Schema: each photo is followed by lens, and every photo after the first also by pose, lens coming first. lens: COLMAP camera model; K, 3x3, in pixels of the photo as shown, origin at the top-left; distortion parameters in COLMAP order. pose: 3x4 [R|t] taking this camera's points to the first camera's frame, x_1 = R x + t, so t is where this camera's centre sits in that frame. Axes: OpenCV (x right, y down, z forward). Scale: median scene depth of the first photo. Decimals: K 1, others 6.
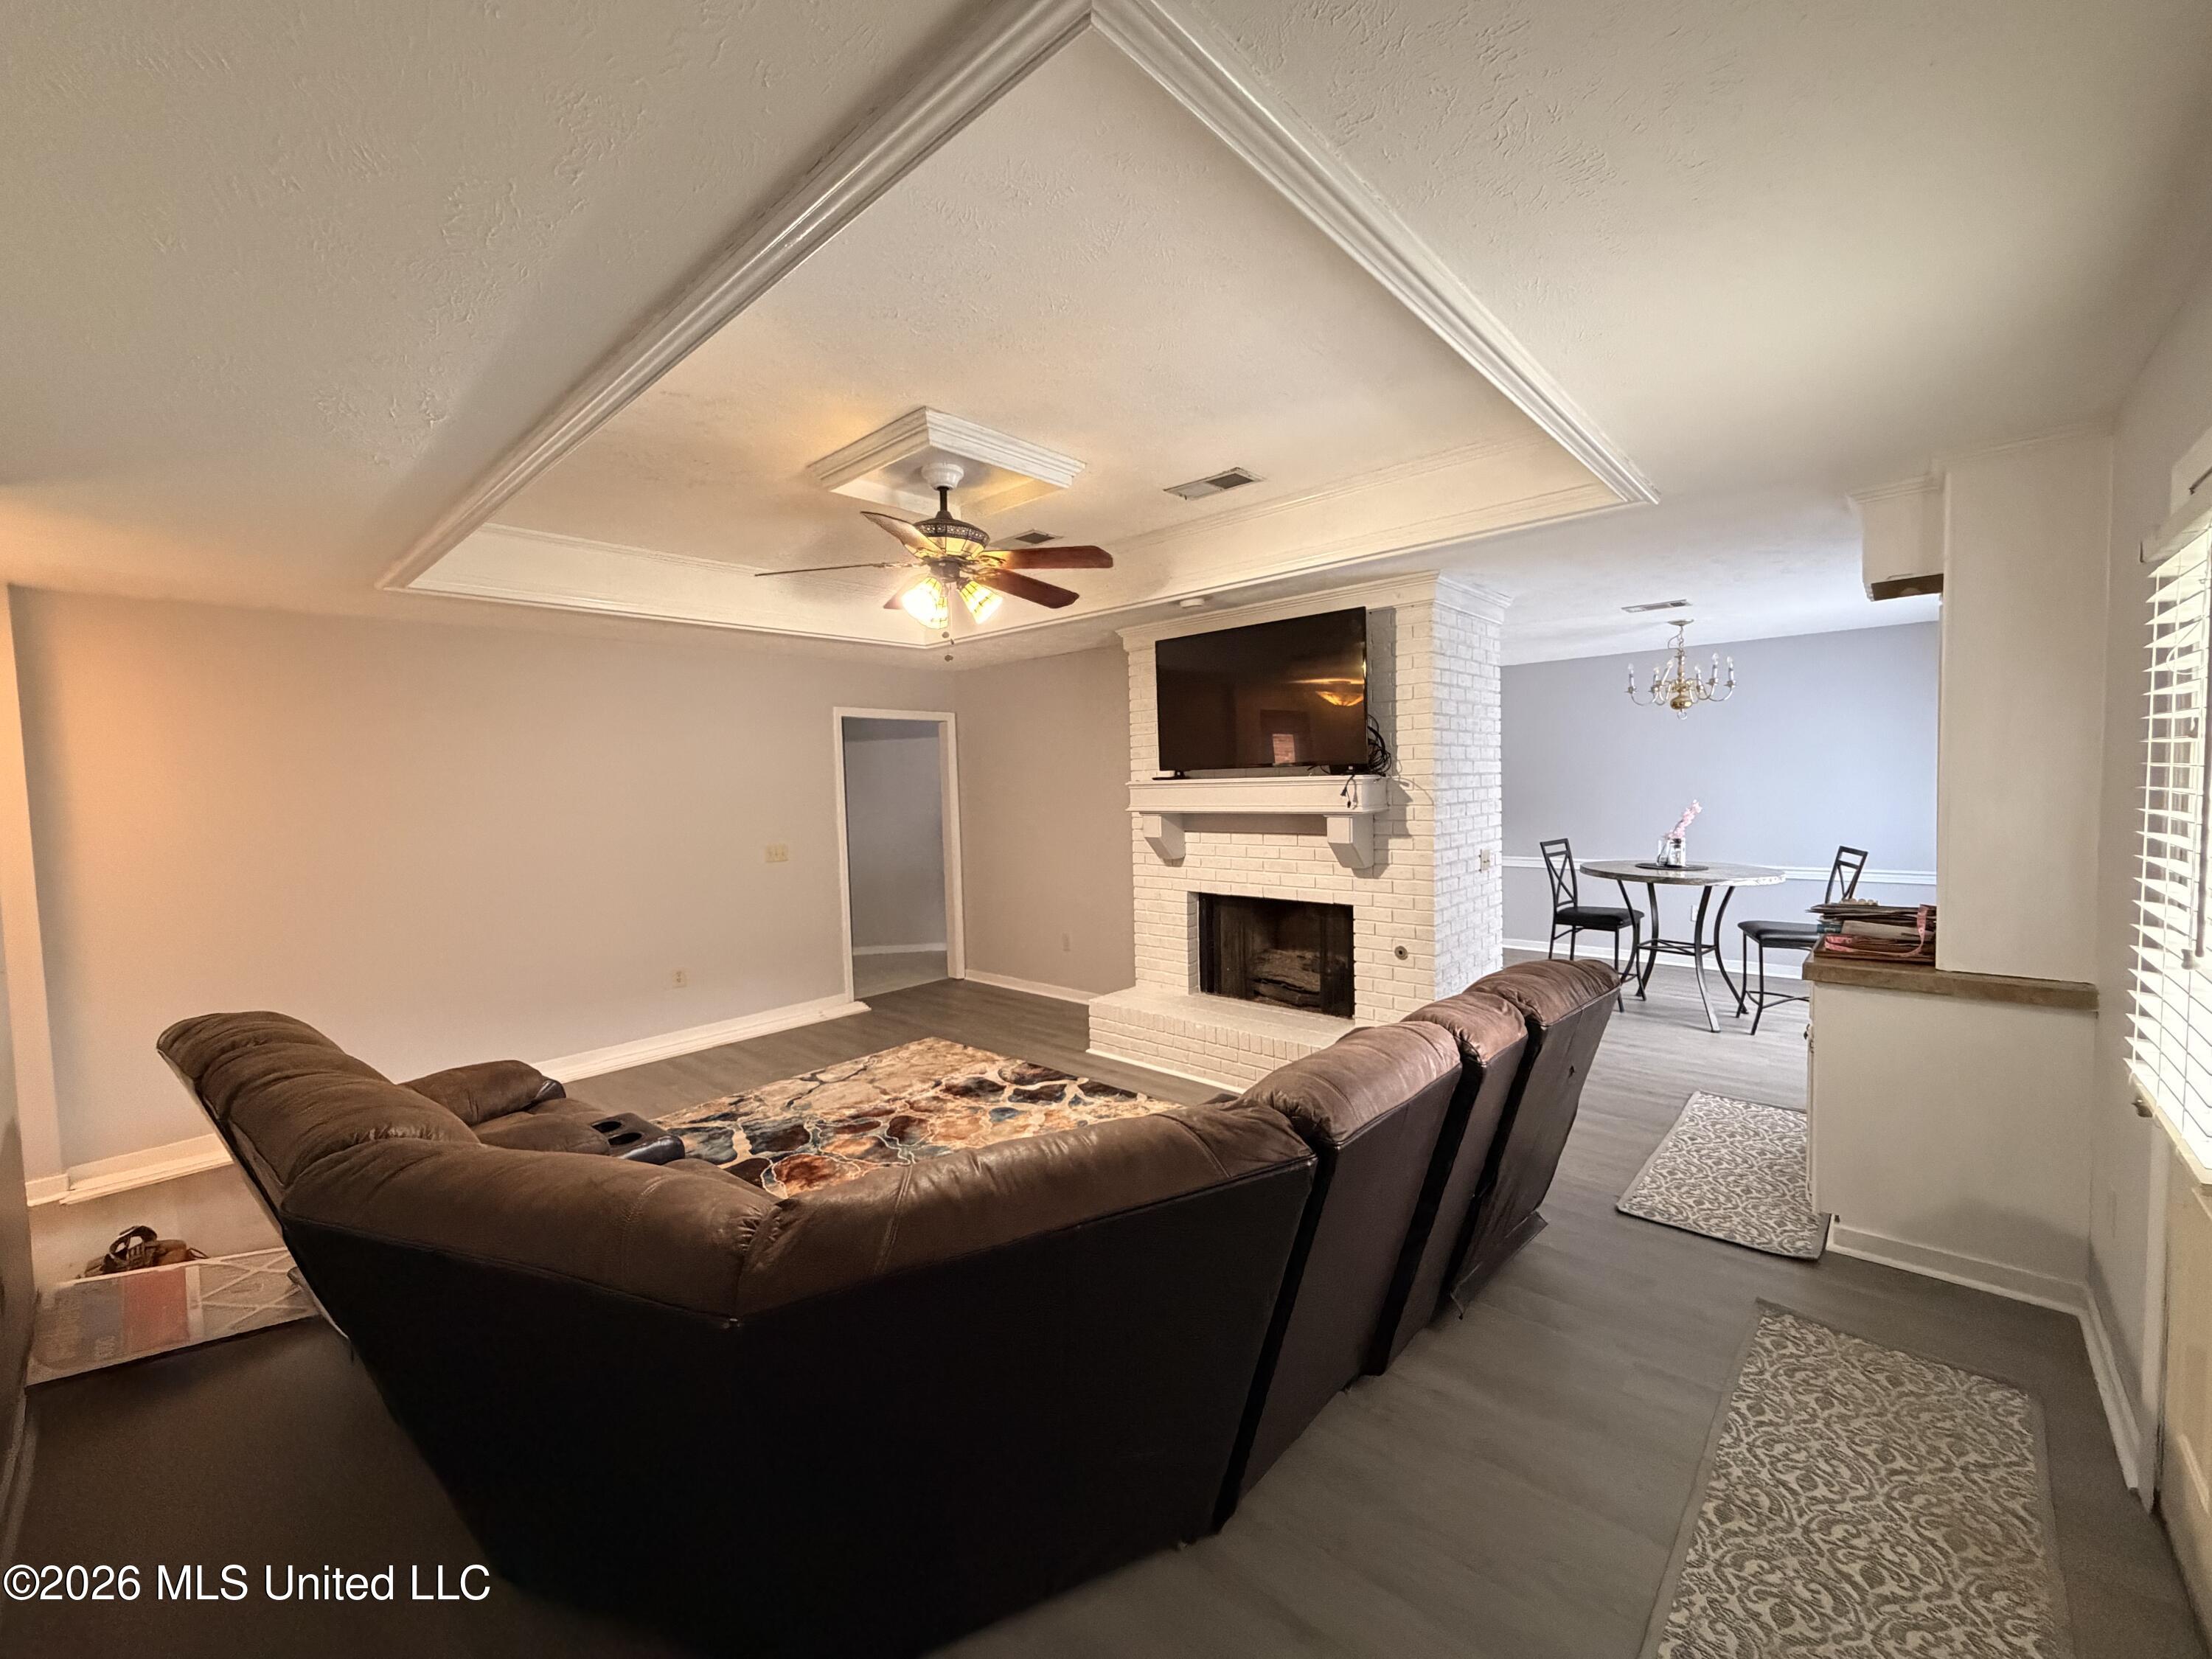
lens RADIAL K [[878.5, 0, 1100.4], [0, 878.5, 828.6], [0, 0, 1]] dist [-0.000228, 0.000183]
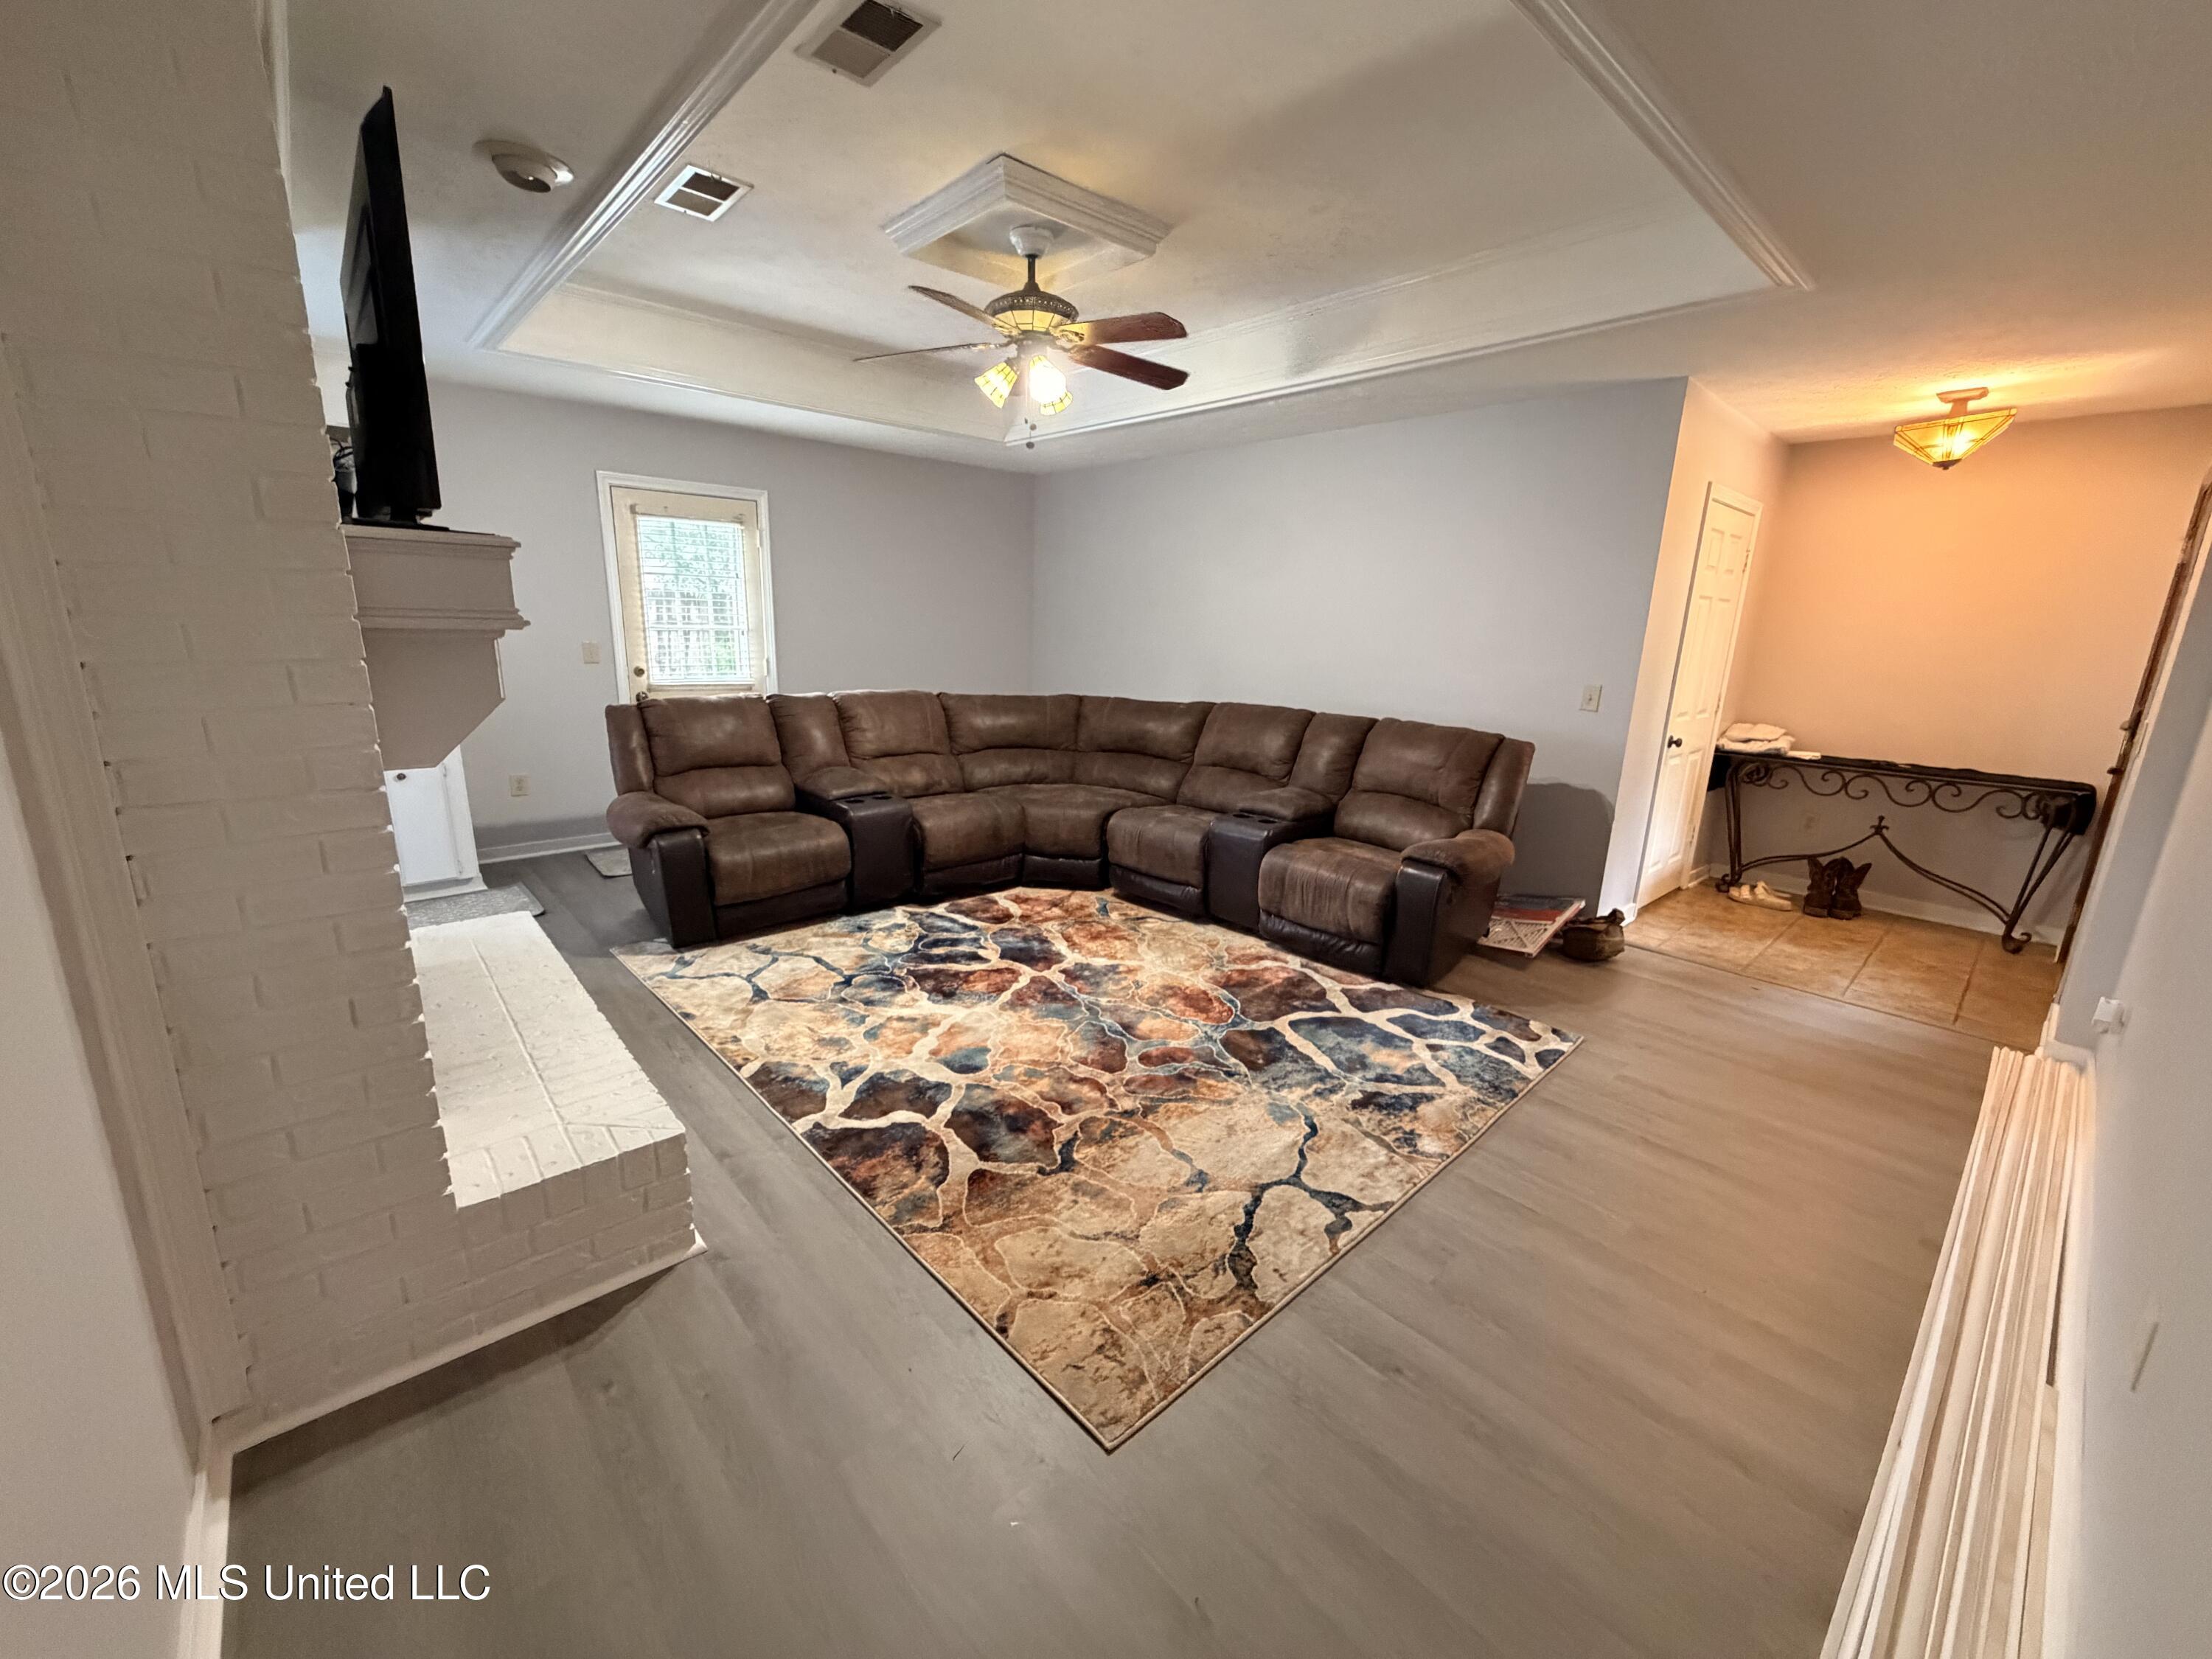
lens RADIAL K [[883.4, 0, 1097.1], [0, 883.4, 821.4], [0, 0, 1]] dist [0.002787, 0.000592]
pose [[-0.994733, -0.024676, 0.099486, -0.250485], [0.004422, 0.959354, 0.282171, -0.048019], [-0.102405, 0.281125, -0.954192, 1.447208]]
